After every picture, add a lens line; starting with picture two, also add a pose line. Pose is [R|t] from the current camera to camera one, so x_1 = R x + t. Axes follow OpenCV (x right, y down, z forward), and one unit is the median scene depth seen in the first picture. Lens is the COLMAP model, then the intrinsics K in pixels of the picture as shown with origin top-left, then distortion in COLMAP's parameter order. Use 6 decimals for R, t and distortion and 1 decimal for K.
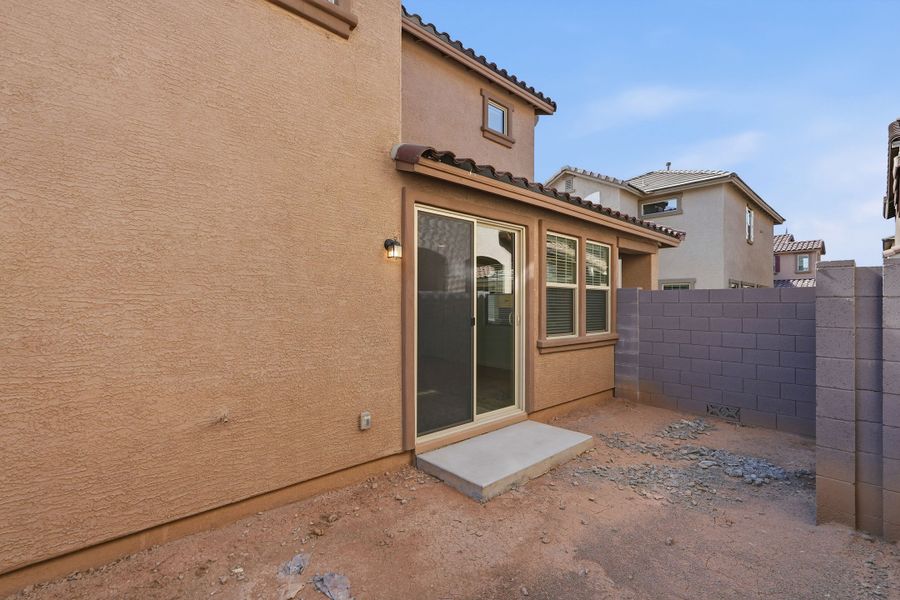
lens RADIAL K [[400.6, 0, 448.1], [0, 400.6, 308.6], [0, 0, 1]] dist [-0.008024, 0.004480]
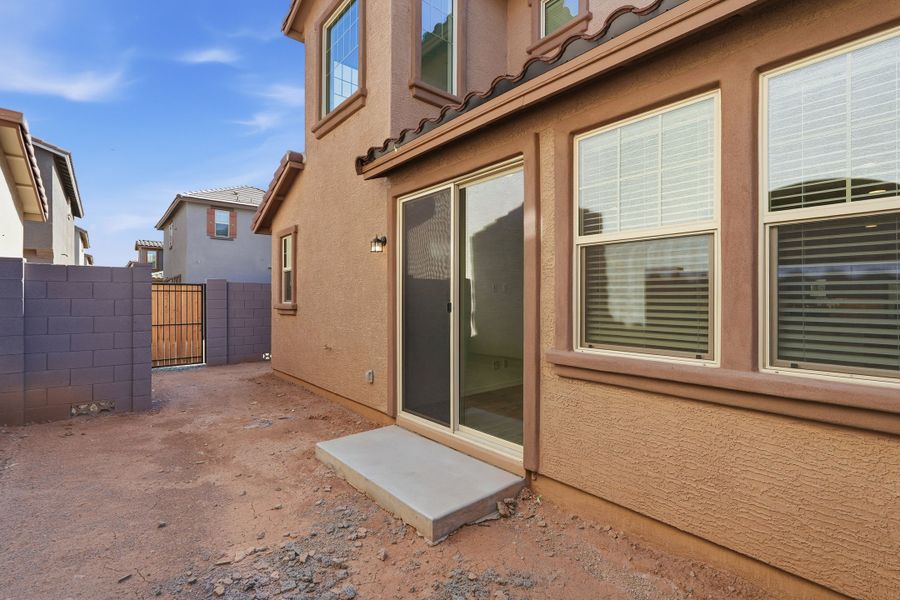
lens RADIAL K [[400.6, 0, 448.9], [0, 400.6, 303.4], [0, 0, 1]] dist [-0.008024, 0.004480]
pose [[-0.024261, 0.004279, -0.999696, 0.885631], [-0.010169, 0.999938, 0.004527, 0.019929], [0.999654, 0.010275, -0.024216, 1.009468]]
